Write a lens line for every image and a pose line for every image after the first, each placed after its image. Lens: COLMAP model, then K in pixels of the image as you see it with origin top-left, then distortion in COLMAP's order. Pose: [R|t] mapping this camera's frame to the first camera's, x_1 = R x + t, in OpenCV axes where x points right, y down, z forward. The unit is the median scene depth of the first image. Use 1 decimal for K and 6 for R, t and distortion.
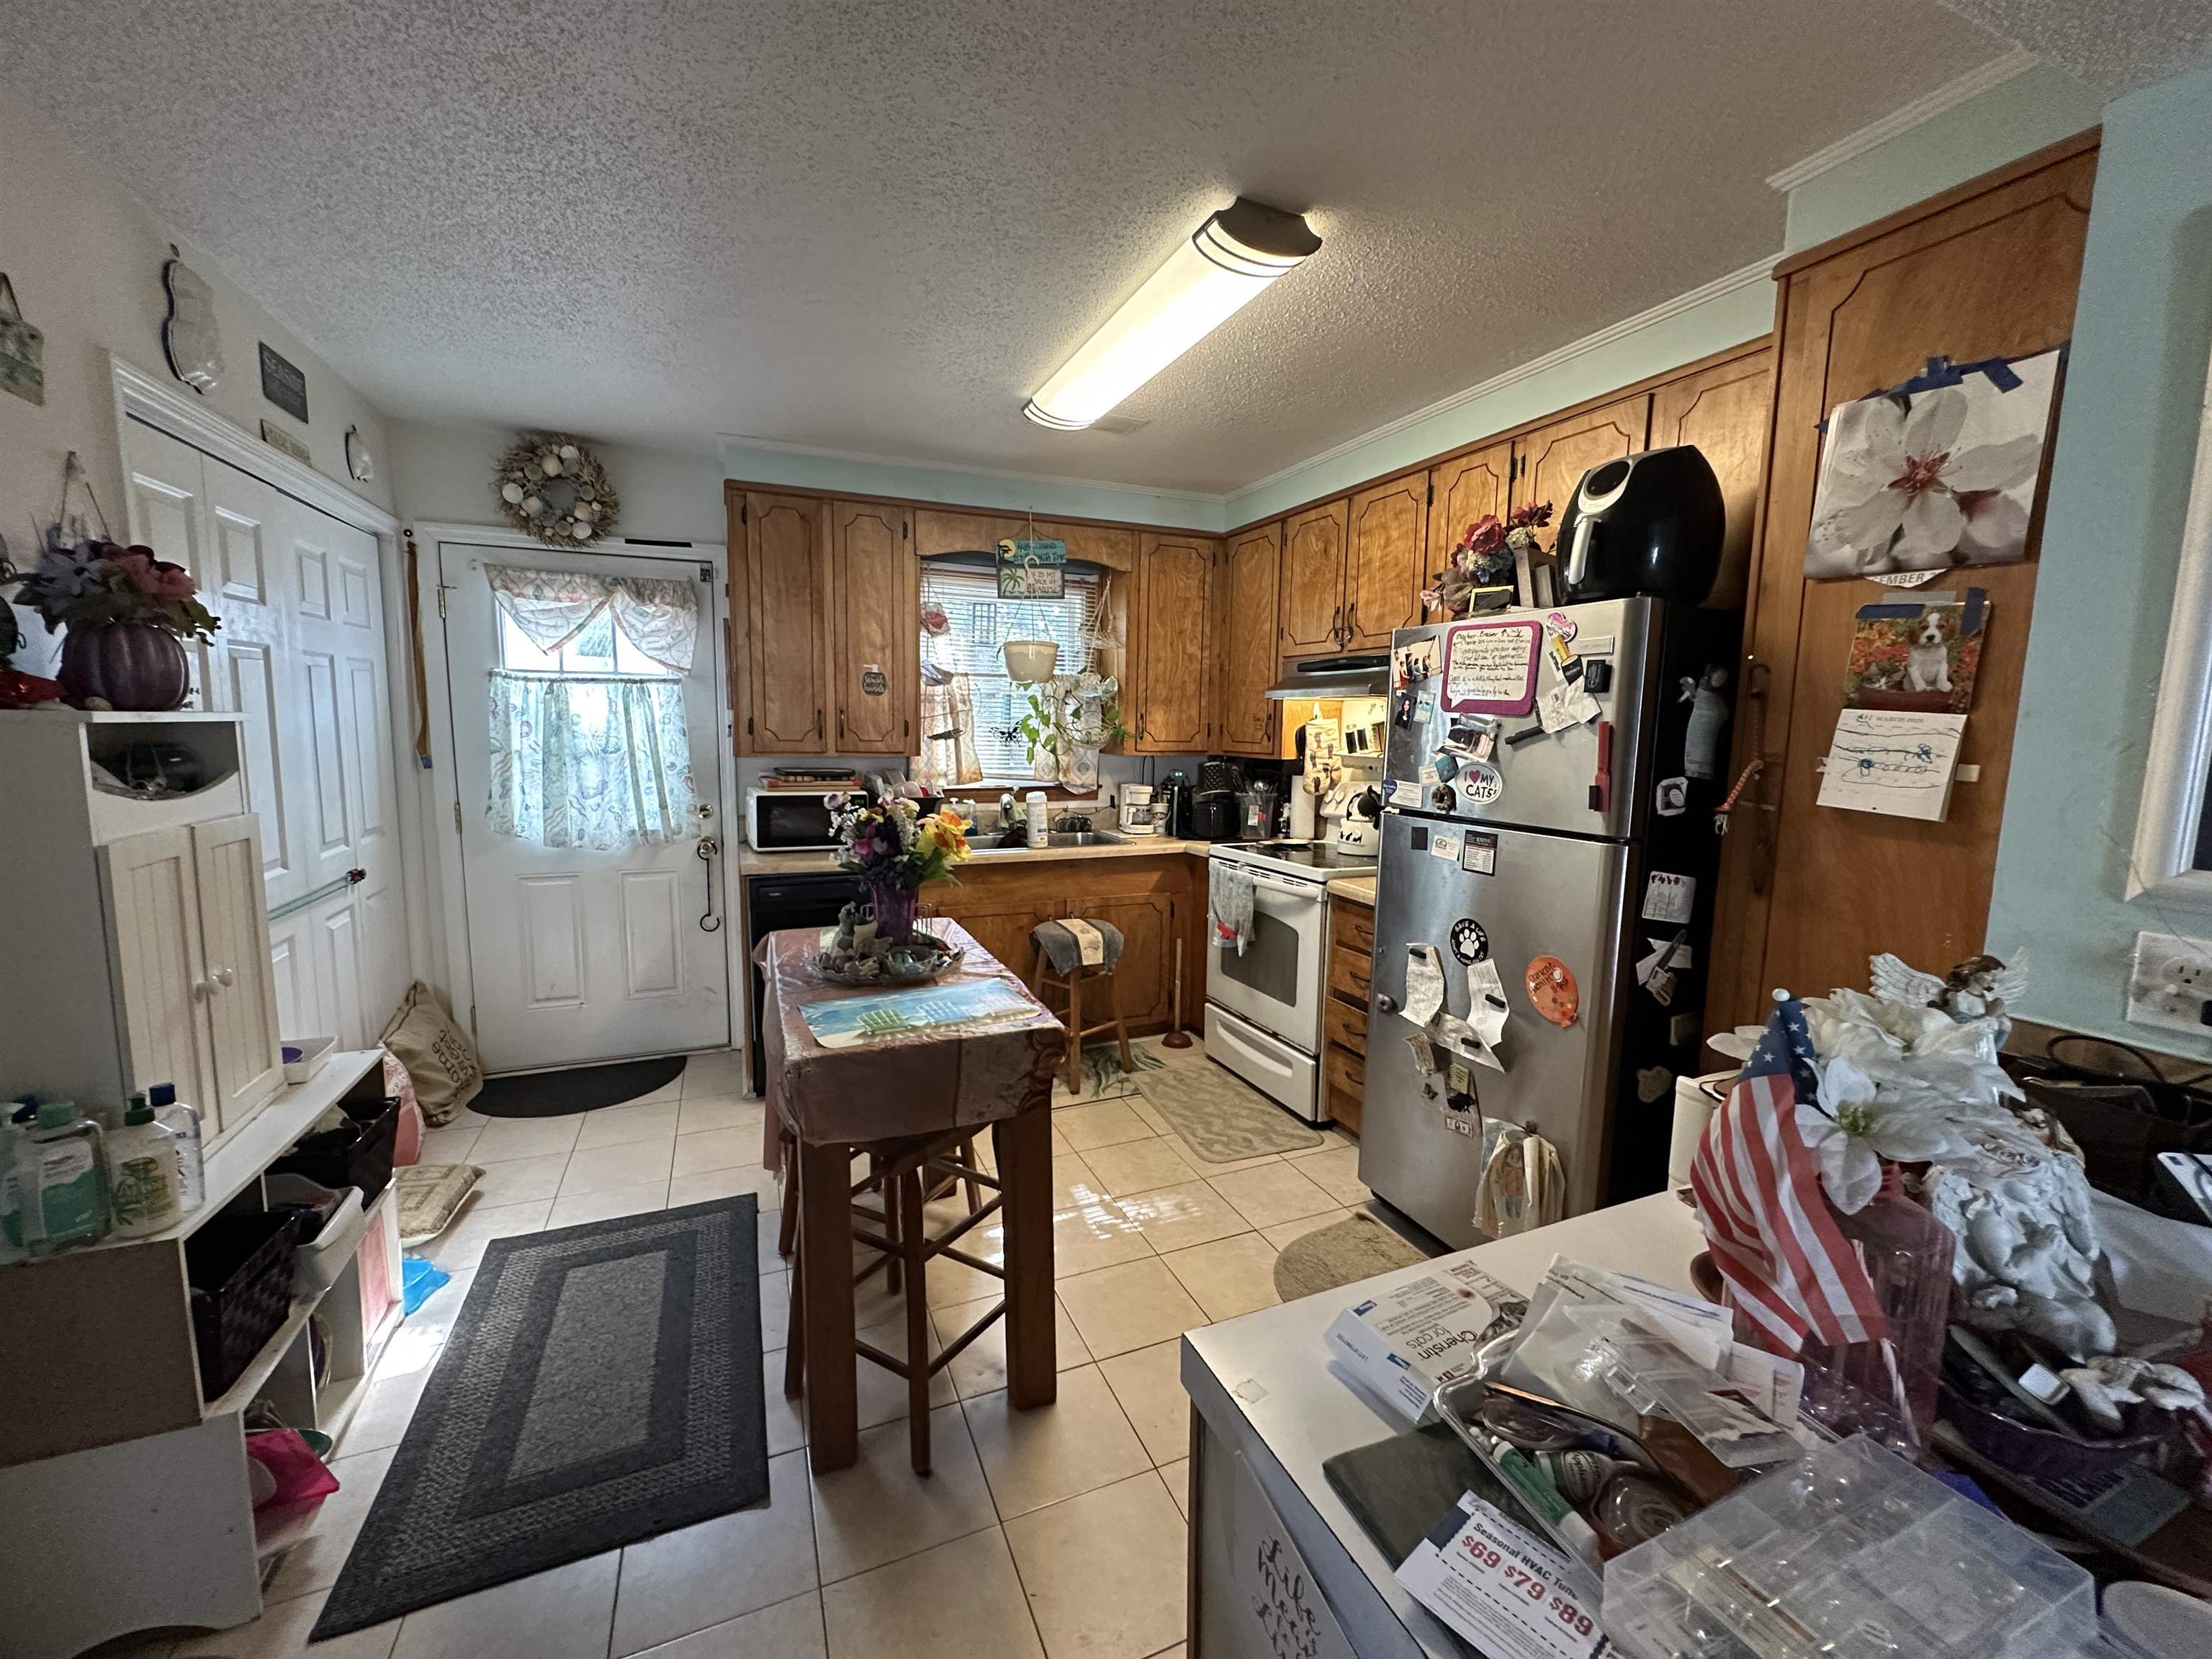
lens RADIAL K [[885.2, 0, 1099.8], [0, 885.2, 828.1], [0, 0, 1]] dist [-0.002907, -0.000210]
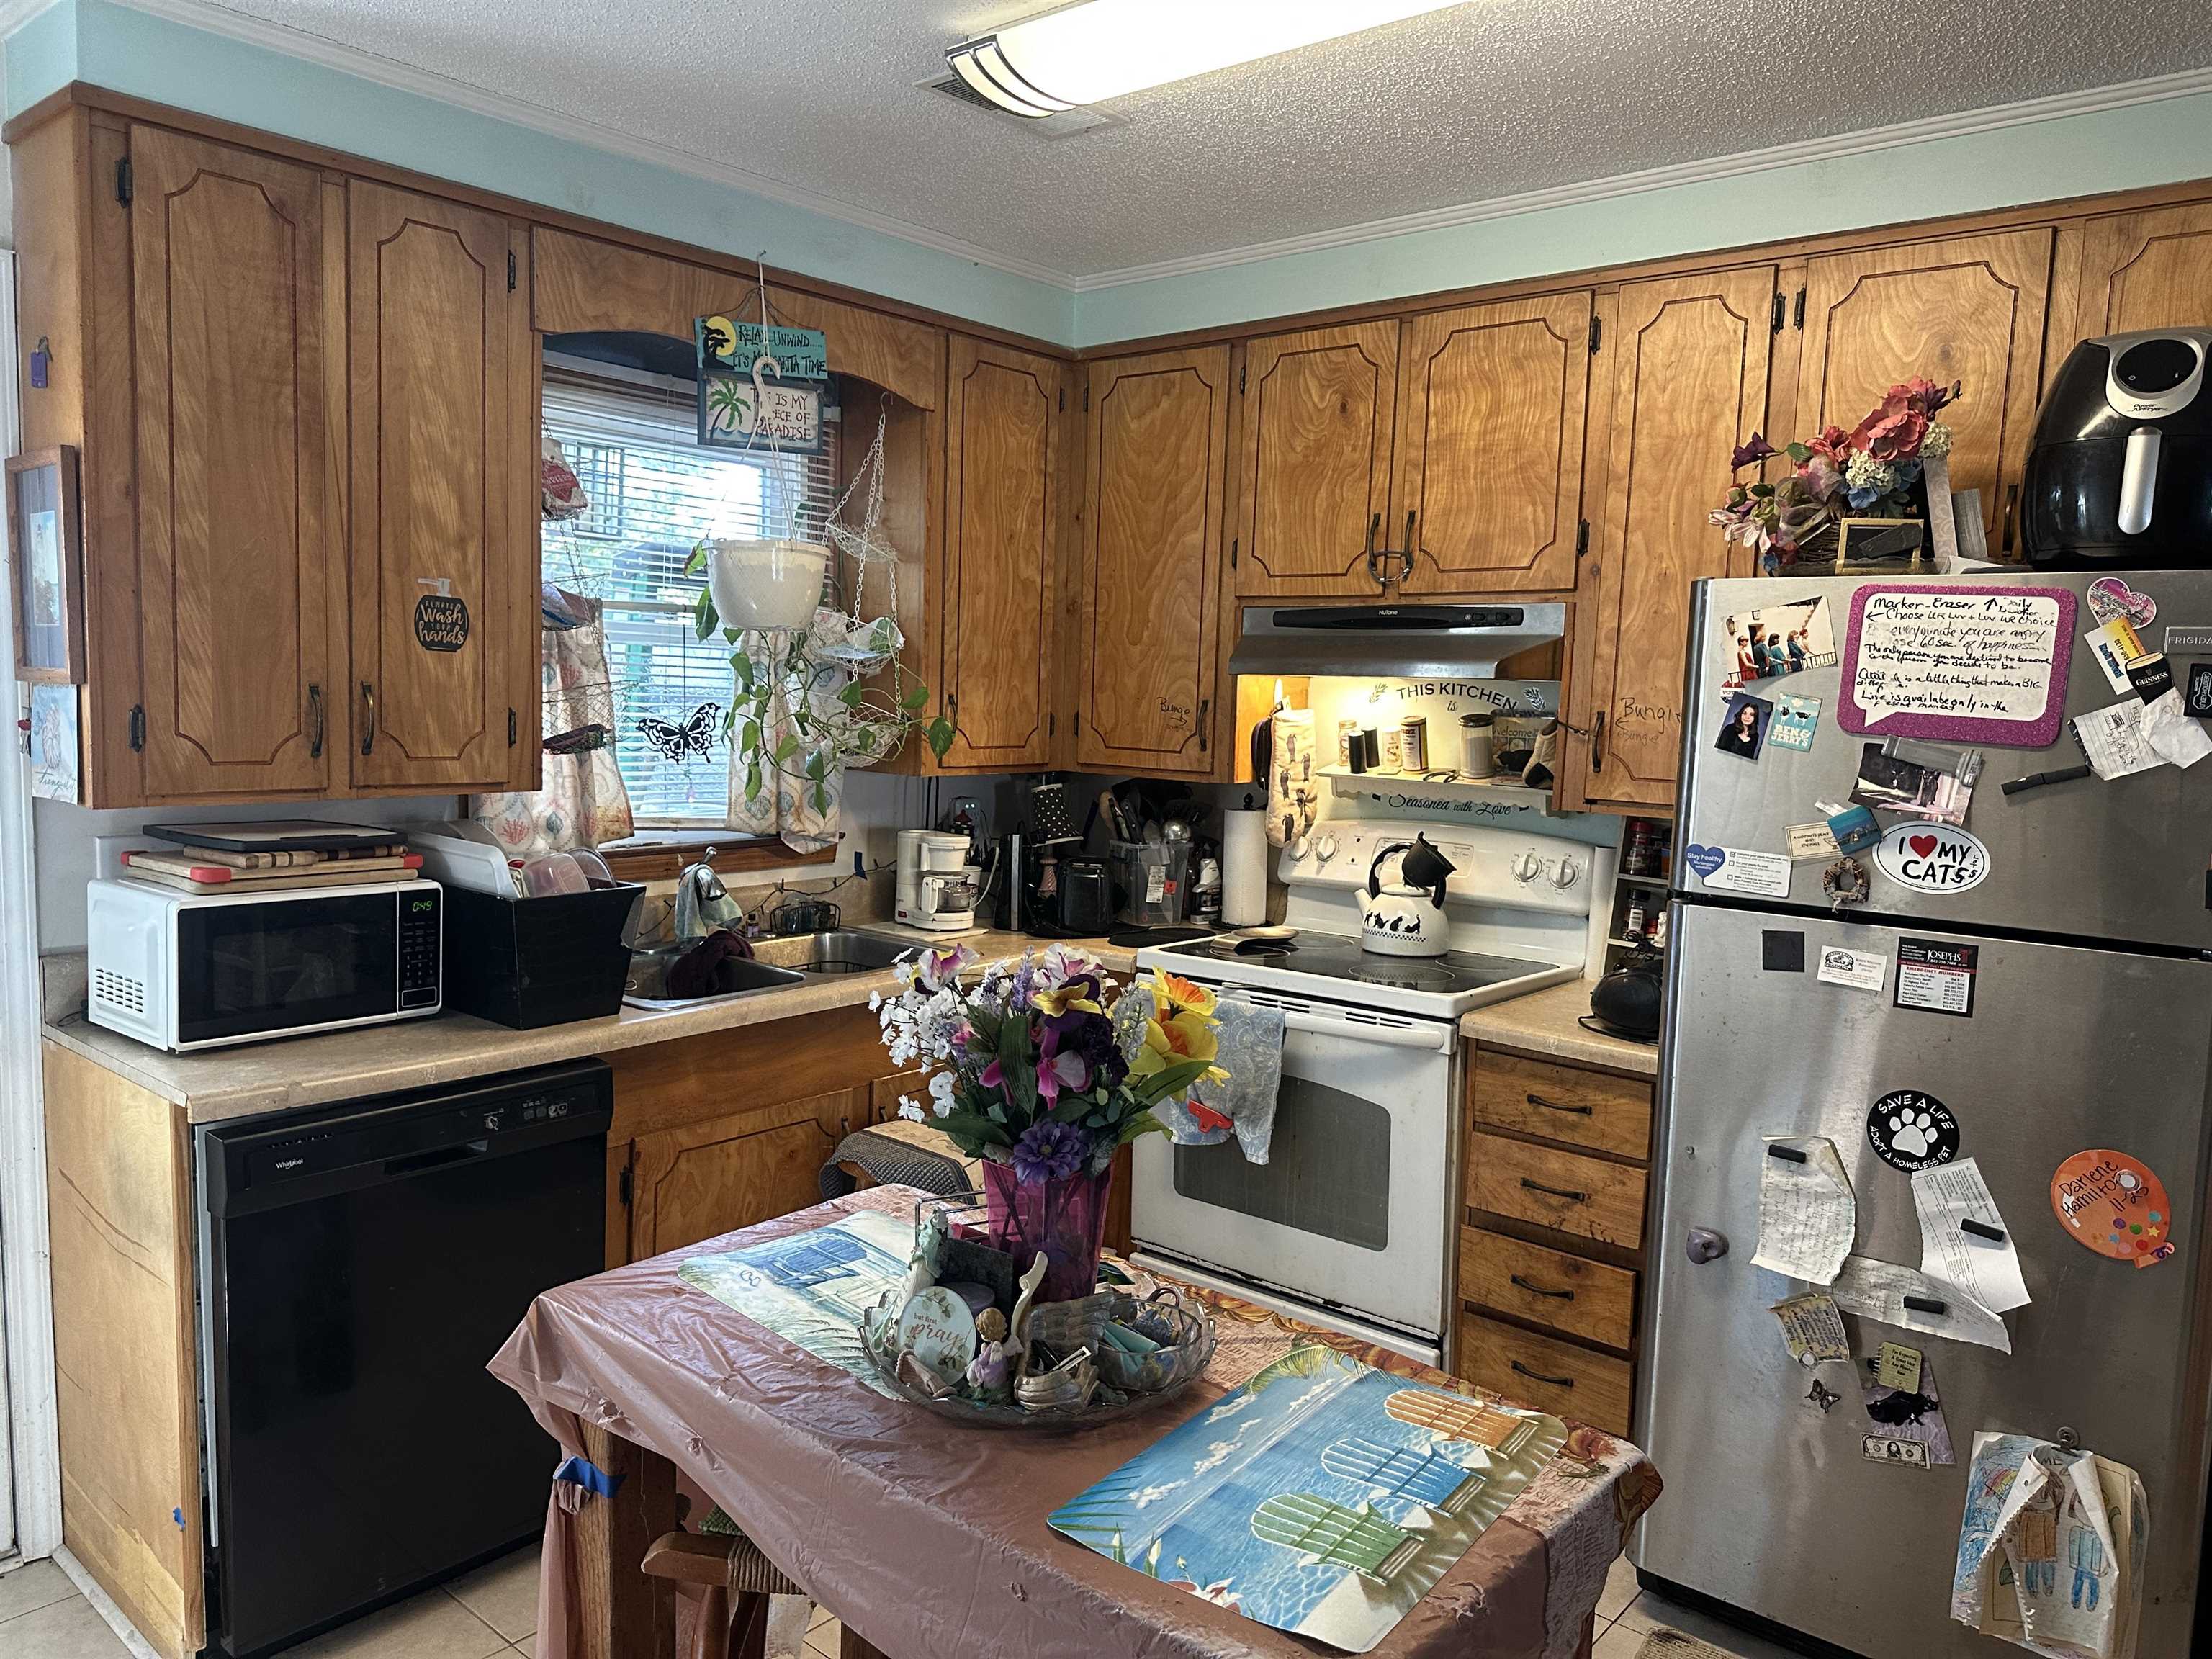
lens RADIAL K [[1555.8, 0, 1101.6], [0, 1555.8, 836.5], [0, 0, 1]] dist [0.116597, -0.196402]
pose [[0.894143, -0.032480, 0.446602, -0.330522], [0.036183, 0.999345, 0.000237, -0.053562], [-0.446317, 0.015948, 0.894733, 0.197564]]
